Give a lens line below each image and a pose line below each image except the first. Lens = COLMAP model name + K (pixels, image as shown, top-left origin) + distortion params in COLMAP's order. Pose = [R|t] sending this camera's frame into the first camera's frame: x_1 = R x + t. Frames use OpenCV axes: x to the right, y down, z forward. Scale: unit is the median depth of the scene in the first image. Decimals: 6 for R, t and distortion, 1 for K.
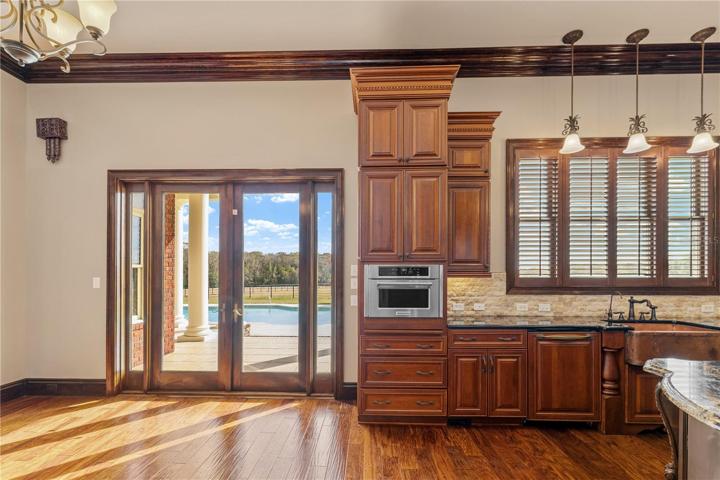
lens RADIAL K [[296.8, 0, 358.9], [0, 296.8, 282.9], [0, 0, 1]] dist [0.006914, 0.000127]
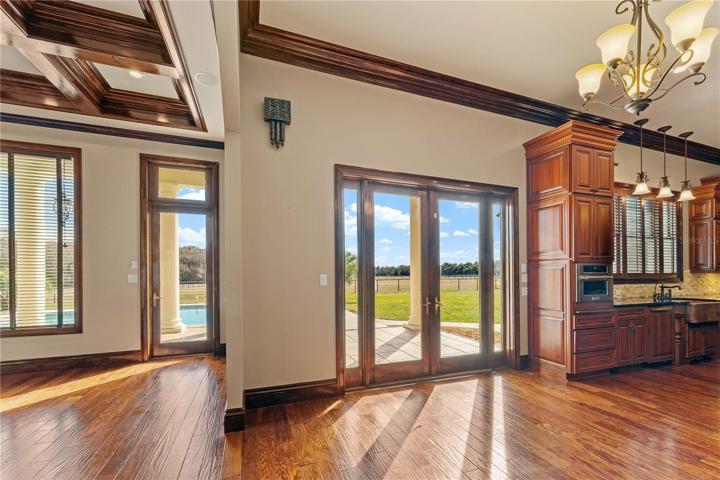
lens RADIAL K [[304.0, 0, 361.4], [0, 304.0, 276.7], [0, 0, 1]] dist [0.005475, -0.000290]
pose [[0.926202, -0.008342, 0.376935, -1.133428], [0.008044, 0.999965, 0.002364, -0.012260], [-0.376942, 0.000843, 0.926237, 0.048733]]
